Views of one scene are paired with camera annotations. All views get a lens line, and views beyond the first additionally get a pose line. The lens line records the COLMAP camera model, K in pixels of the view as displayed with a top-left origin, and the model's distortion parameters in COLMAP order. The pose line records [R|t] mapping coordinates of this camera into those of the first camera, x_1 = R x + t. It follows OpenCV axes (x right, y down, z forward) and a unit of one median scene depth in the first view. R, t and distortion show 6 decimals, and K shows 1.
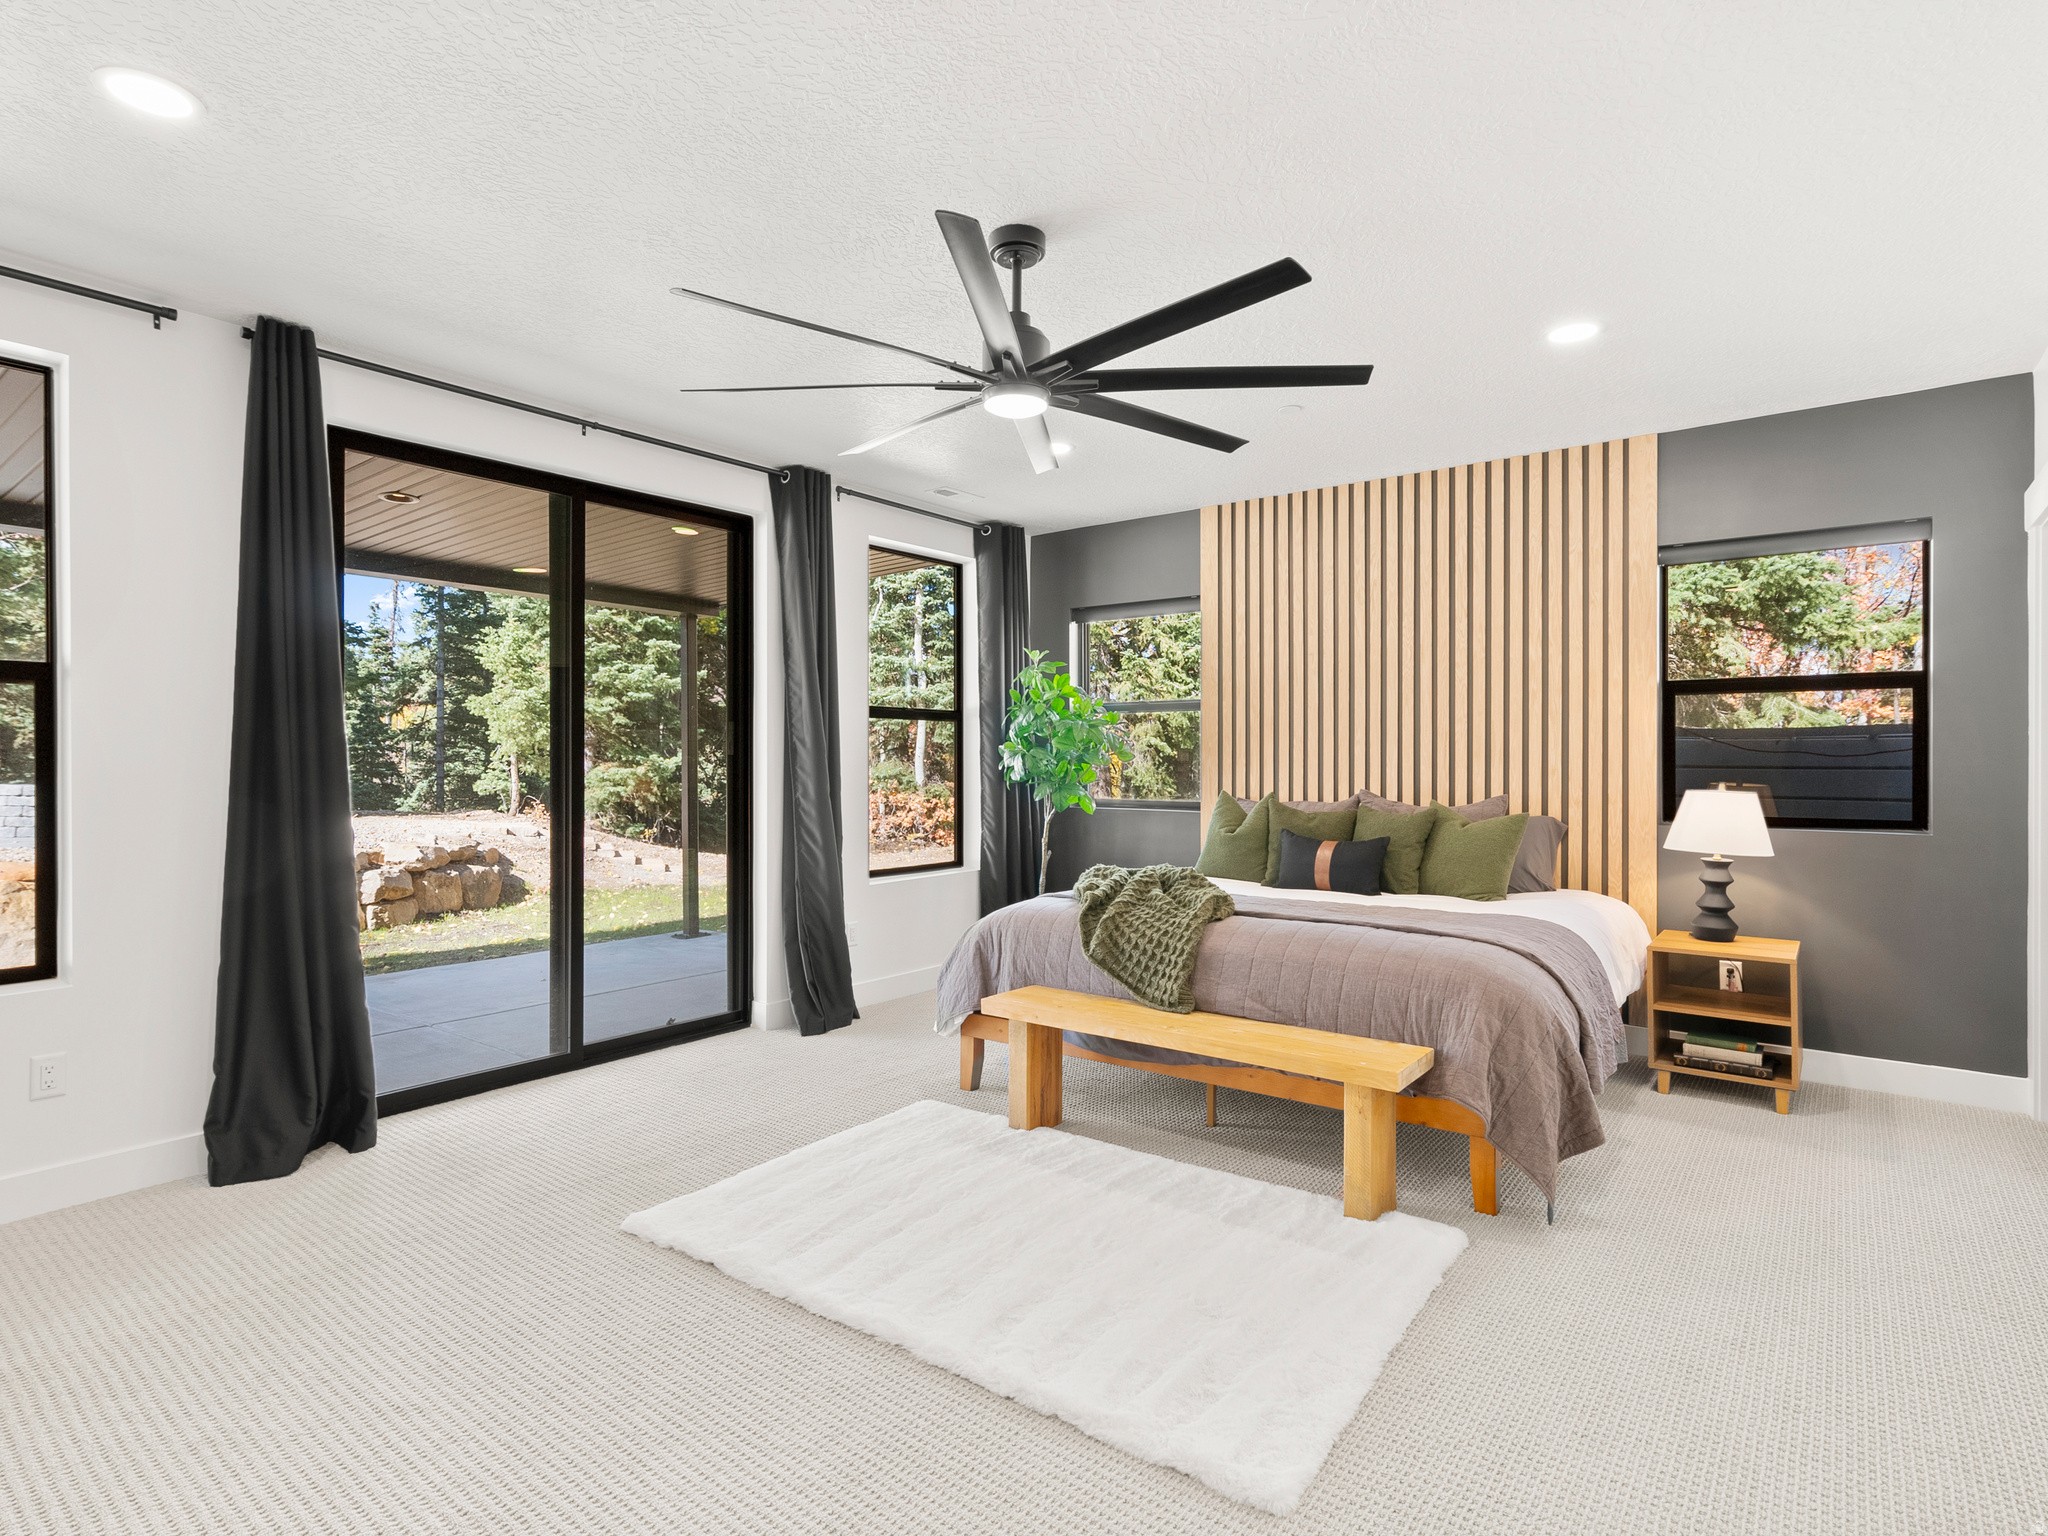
lens RADIAL K [[1044.3, 0, 1040.0], [0, 1044.3, 765.2], [0, 0, 1]] dist [-0.006995, 0.001894]
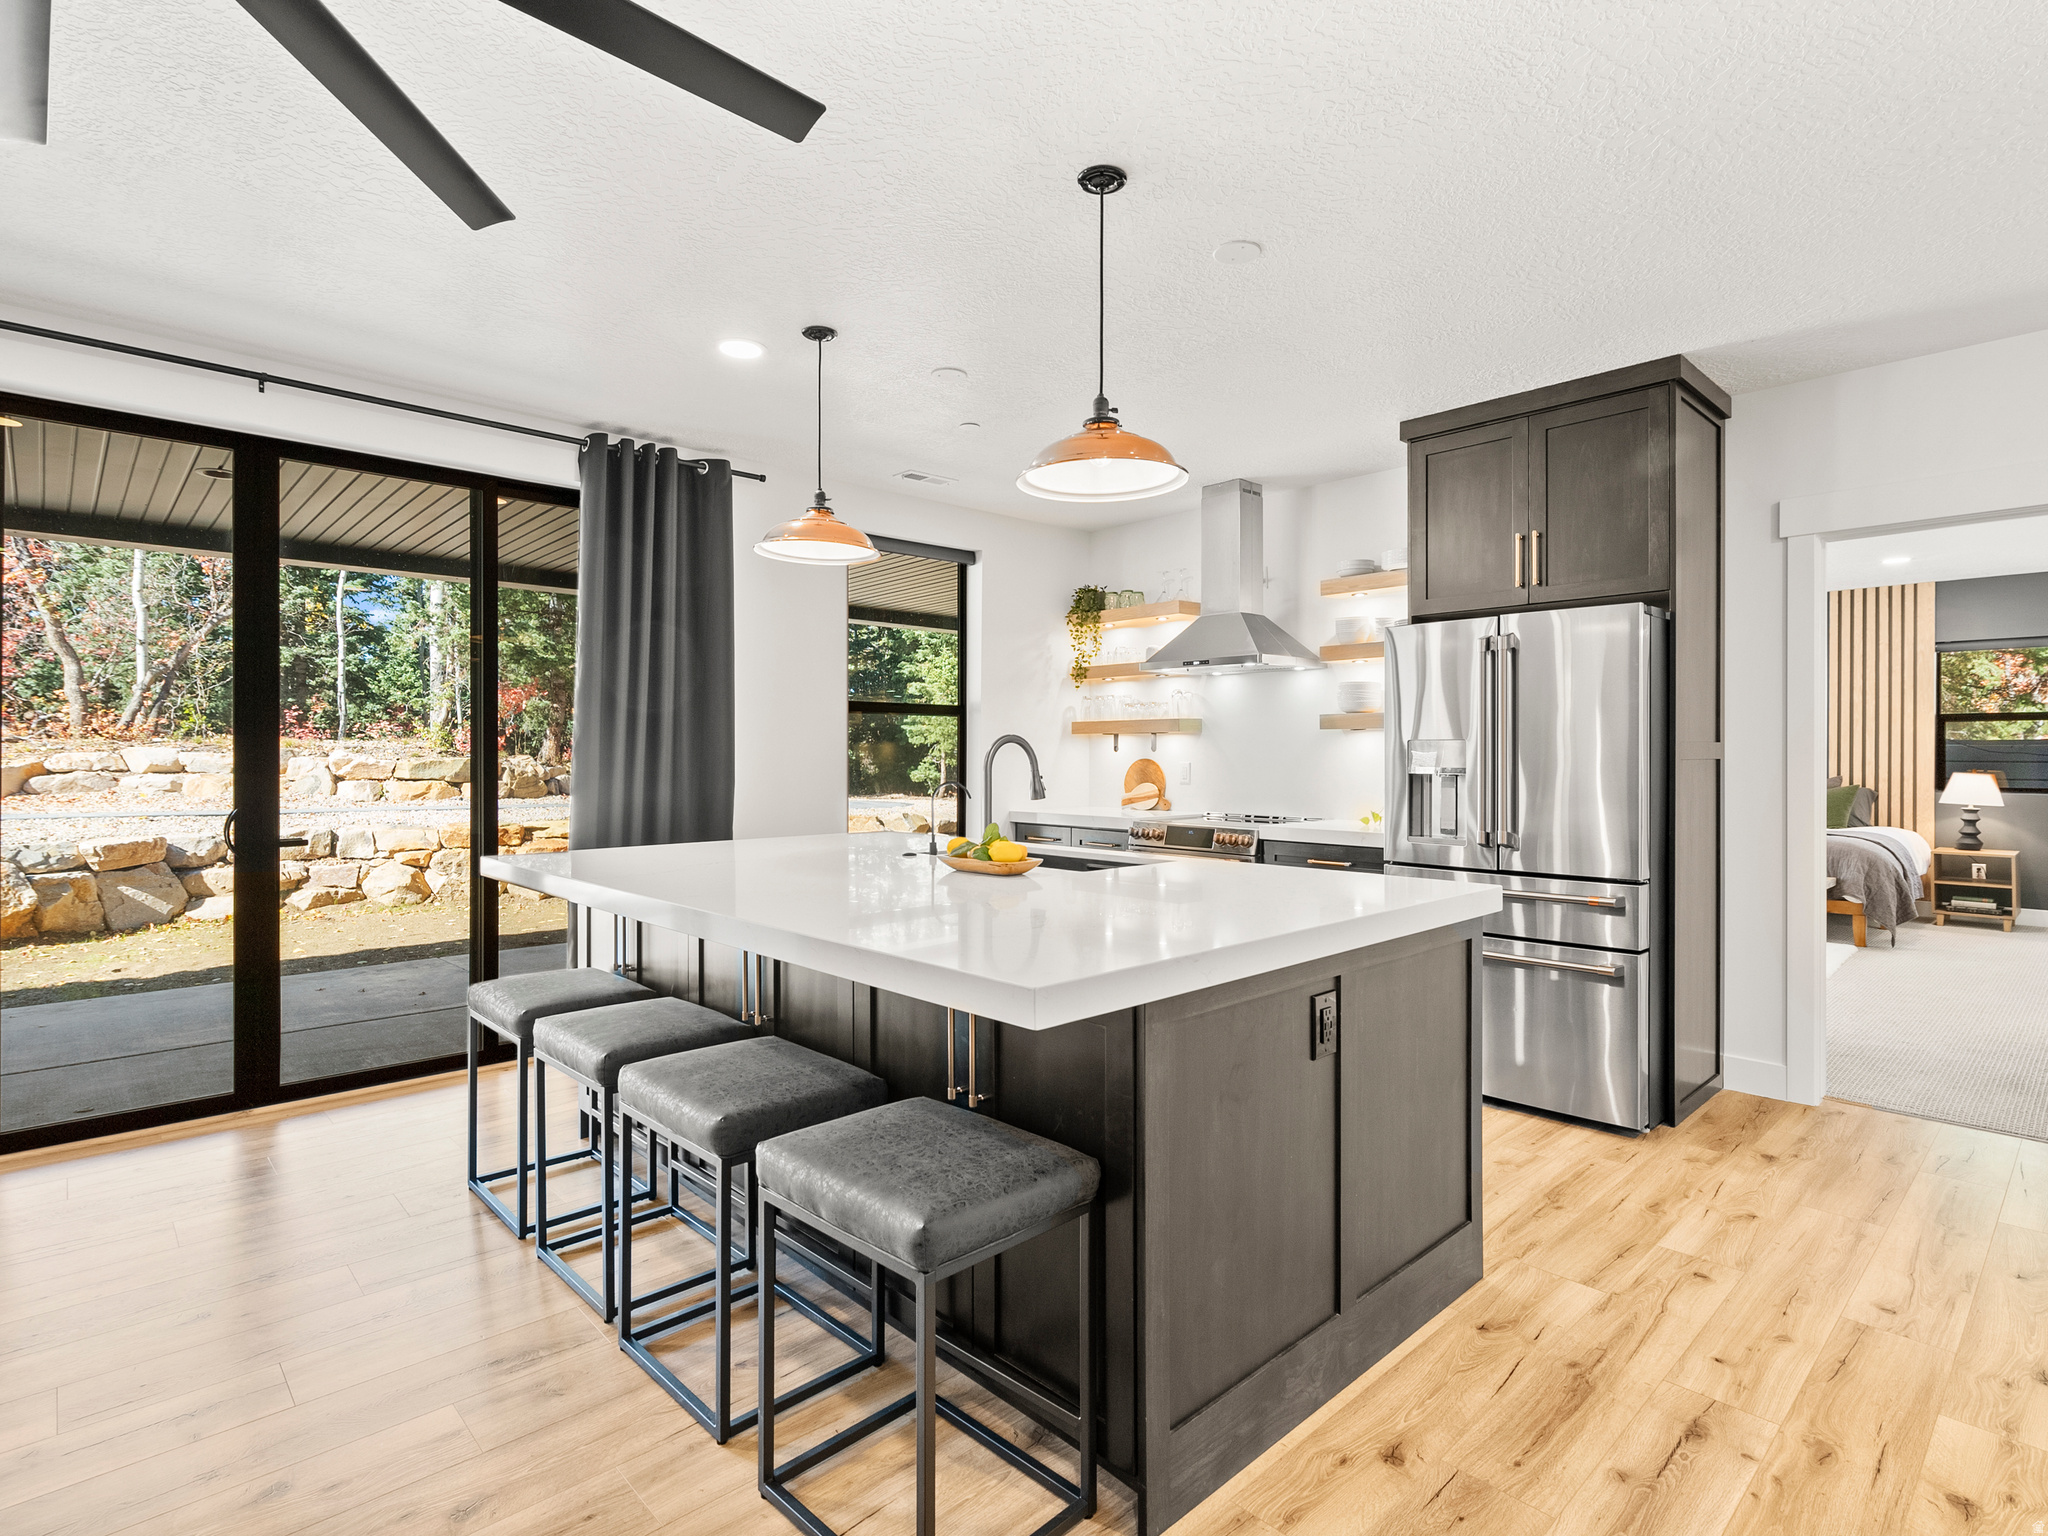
lens RADIAL K [[1044.3, 0, 1016.1], [0, 1044.3, 761.9], [0, 0, 1]] dist [-0.006995, 0.001894]
pose [[0.986229, 0.004749, -0.165318, -0.804769], [-0.004976, 0.999987, -0.000958, 0.013893], [0.165312, 0.001767, 0.986240, -1.235644]]
